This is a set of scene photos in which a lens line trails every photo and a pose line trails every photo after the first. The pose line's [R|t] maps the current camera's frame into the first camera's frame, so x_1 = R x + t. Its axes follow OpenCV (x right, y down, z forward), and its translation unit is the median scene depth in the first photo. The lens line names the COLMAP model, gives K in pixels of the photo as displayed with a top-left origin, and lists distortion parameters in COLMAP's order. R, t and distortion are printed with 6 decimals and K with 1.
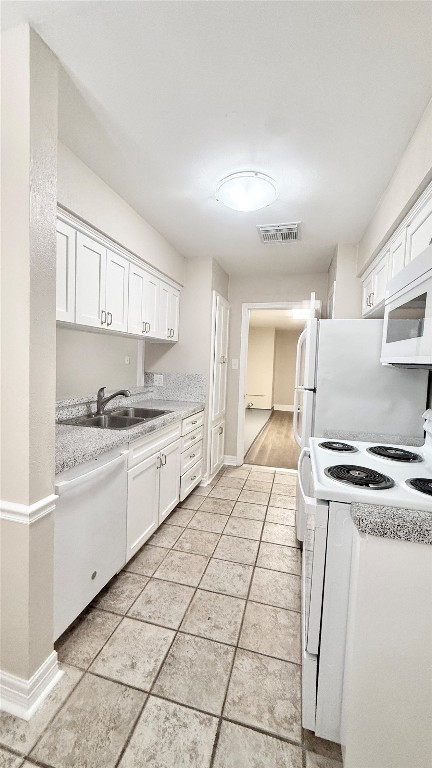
lens RADIAL K [[305.1, 0, 216.0], [0, 305.1, 384.0], [0, 0, 1]] dist [-0.001743, 0.000056]
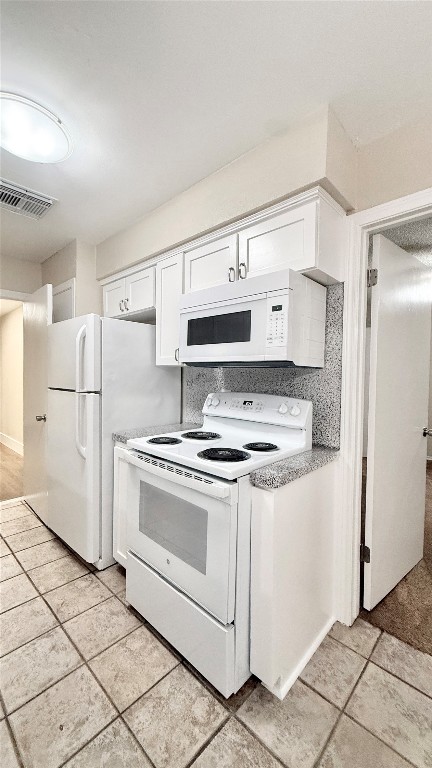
lens RADIAL K [[305.1, 0, 216.0], [0, 305.1, 384.0], [0, 0, 1]] dist [-0.001743, 0.000056]
pose [[0.471882, -0.048292, 0.880338, -0.442972], [0.065785, 0.997644, 0.019465, -0.000293], [-0.879204, 0.048728, 0.473947, 0.335899]]
